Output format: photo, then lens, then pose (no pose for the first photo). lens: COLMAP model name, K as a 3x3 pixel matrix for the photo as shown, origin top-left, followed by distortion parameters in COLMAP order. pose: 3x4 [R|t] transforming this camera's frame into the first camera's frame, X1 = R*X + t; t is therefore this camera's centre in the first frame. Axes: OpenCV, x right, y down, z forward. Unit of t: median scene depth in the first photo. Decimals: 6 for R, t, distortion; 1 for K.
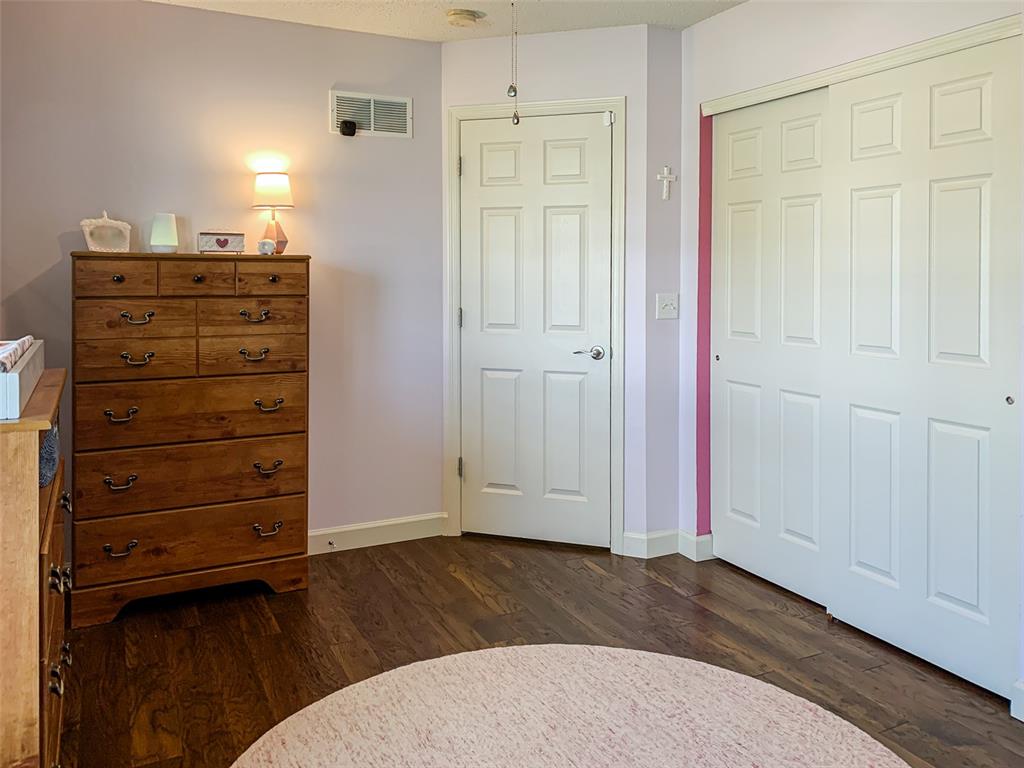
lens RADIAL K [[787.1, 0, 512.0], [0, 787.1, 384.0], [0, 0, 1]] dist [0.001812, -0.000630]
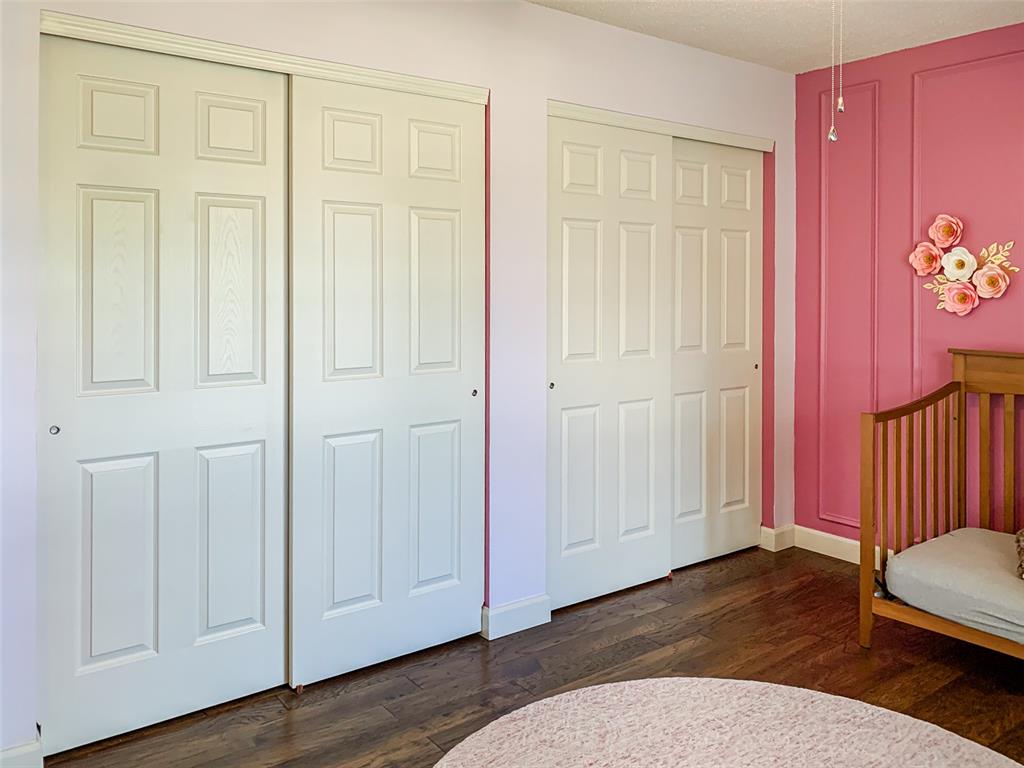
lens RADIAL K [[787.1, 0, 512.0], [0, 787.1, 384.0], [0, 0, 1]] dist [0.001812, -0.000630]
pose [[-0.162249, -0.108185, 0.980801, -0.533137], [0.137393, 0.981812, 0.131025, -0.137441], [-0.977138, 0.156014, -0.144434, 1.004997]]
